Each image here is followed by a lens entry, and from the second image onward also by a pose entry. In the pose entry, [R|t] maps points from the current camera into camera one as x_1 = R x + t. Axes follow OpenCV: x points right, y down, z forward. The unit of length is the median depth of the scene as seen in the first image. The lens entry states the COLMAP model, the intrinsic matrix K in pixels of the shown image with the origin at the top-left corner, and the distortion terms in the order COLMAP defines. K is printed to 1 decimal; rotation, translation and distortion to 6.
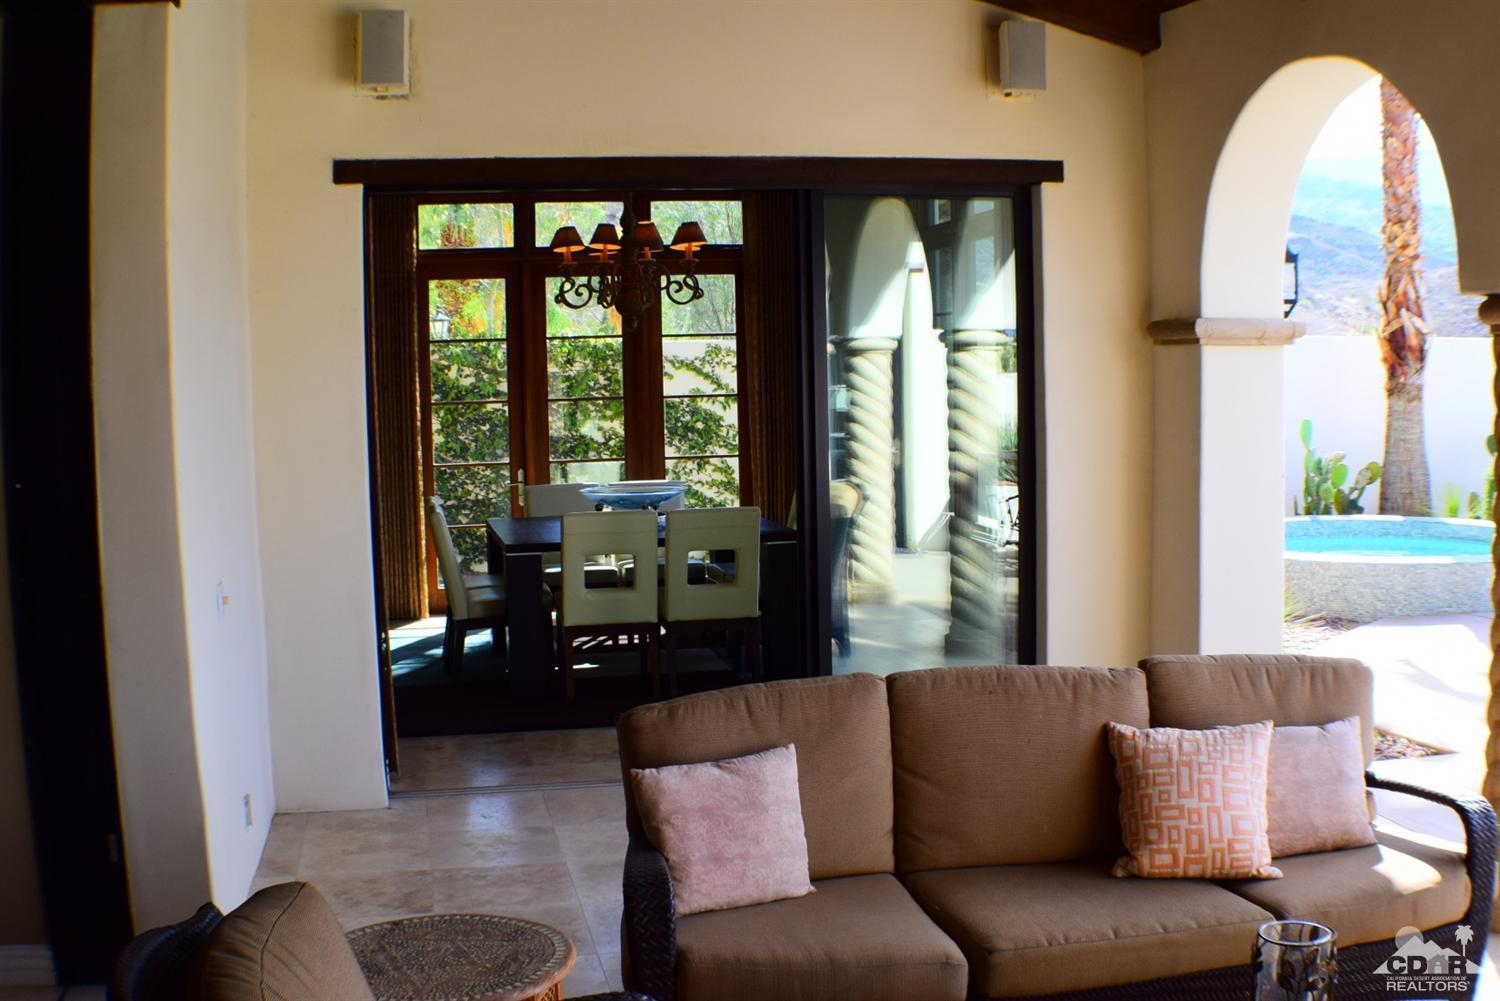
lens RADIAL K [[1636.9, 0, 750.0], [0, 1636.9, 500.5], [0, 0, 1]] dist [-0.272194, 0.032961]
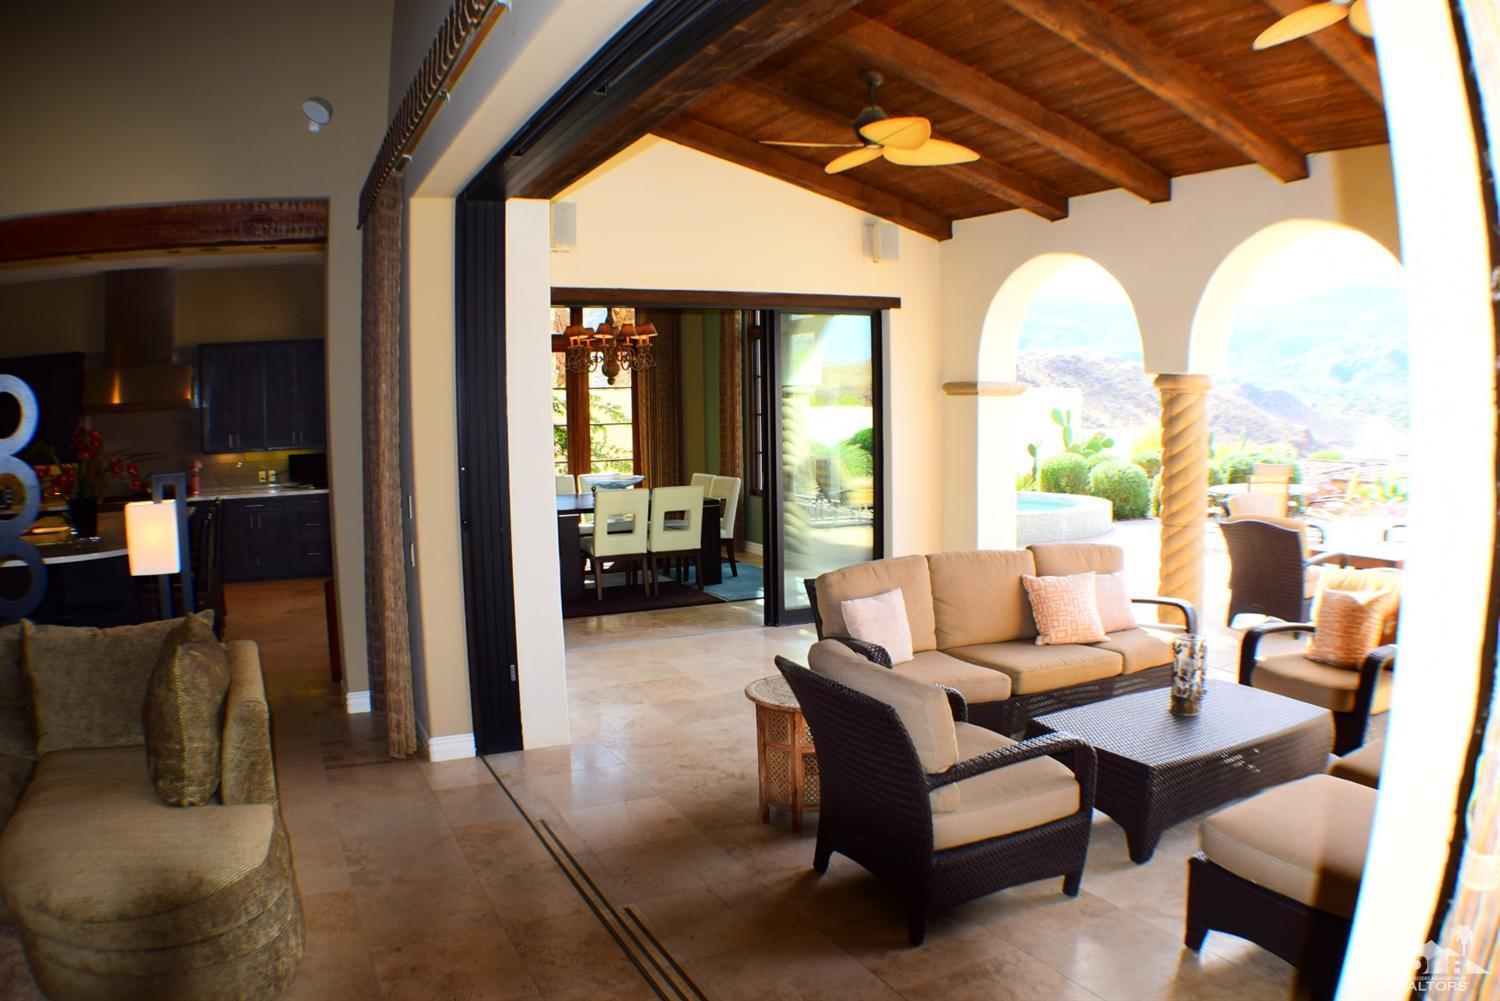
lens RADIAL K [[1059.5, 0, 750.0], [0, 1059.5, 500.5], [0, 0, 1]] dist [-0.275174, 0.000158]
pose [[0.968009, -0.018638, 0.250220, -0.419515], [0.017088, 0.999819, 0.008368, 0.020052], [-0.250331, -0.003825, 0.968153, -0.213084]]
